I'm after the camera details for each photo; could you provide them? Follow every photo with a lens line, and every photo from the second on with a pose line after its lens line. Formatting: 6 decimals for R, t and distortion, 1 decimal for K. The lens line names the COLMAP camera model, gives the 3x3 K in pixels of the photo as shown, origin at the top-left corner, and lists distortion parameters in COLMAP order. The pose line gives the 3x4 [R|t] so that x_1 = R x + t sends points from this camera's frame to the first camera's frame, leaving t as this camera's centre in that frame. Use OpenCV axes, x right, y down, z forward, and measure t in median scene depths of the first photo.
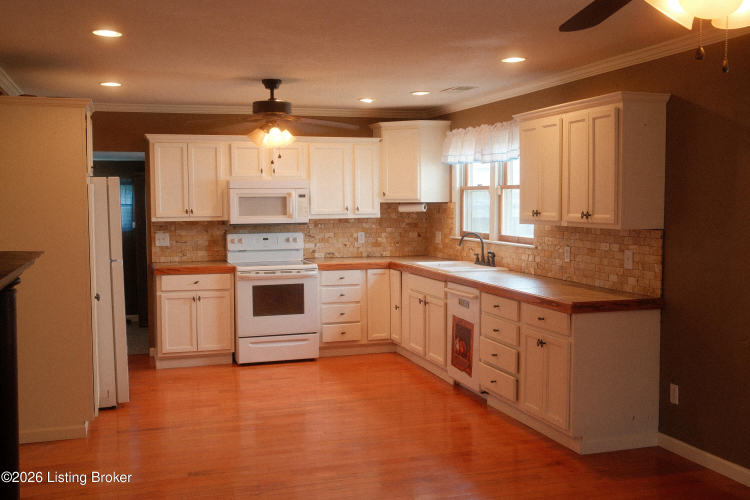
lens RADIAL K [[769.5, 0, 375.0], [0, 769.5, 250.0], [0, 0, 1]] dist [-0.030329, 0.119609]
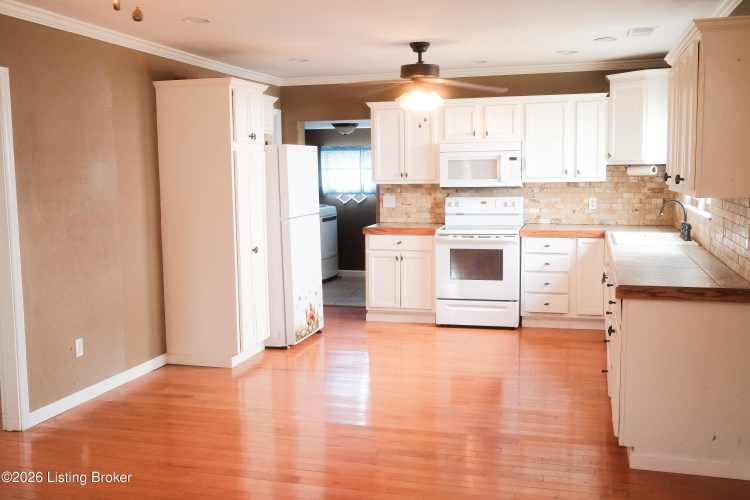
lens RADIAL K [[769.5, 0, 375.0], [0, 769.5, 250.0], [0, 0, 1]] dist [-0.030329, 0.119609]
pose [[0.833304, 0.052950, -0.550273, 0.297491], [-0.026544, 0.998087, 0.055845, -0.005303], [0.552178, -0.031929, 0.833115, 0.099251]]
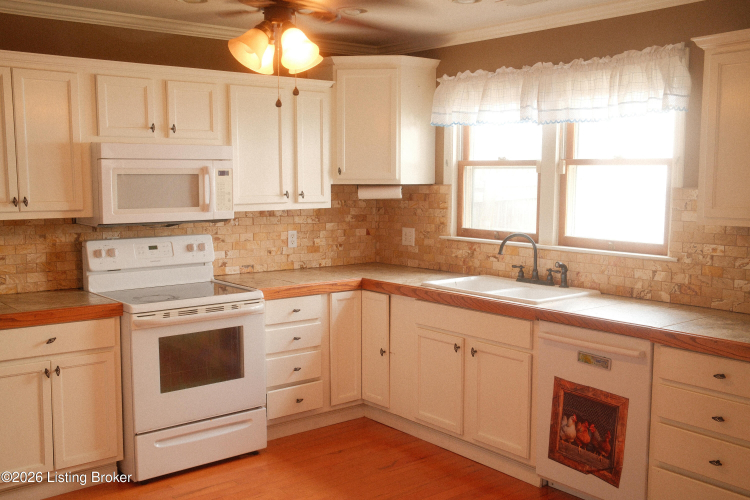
lens RADIAL K [[769.5, 0, 375.0], [0, 769.5, 250.0], [0, 0, 1]] dist [-0.030329, 0.119609]
pose [[0.933938, -0.028049, 0.356334, -0.197608], [0.017154, 0.999285, 0.033698, -0.029843], [-0.357024, -0.025359, 0.933751, 0.414469]]
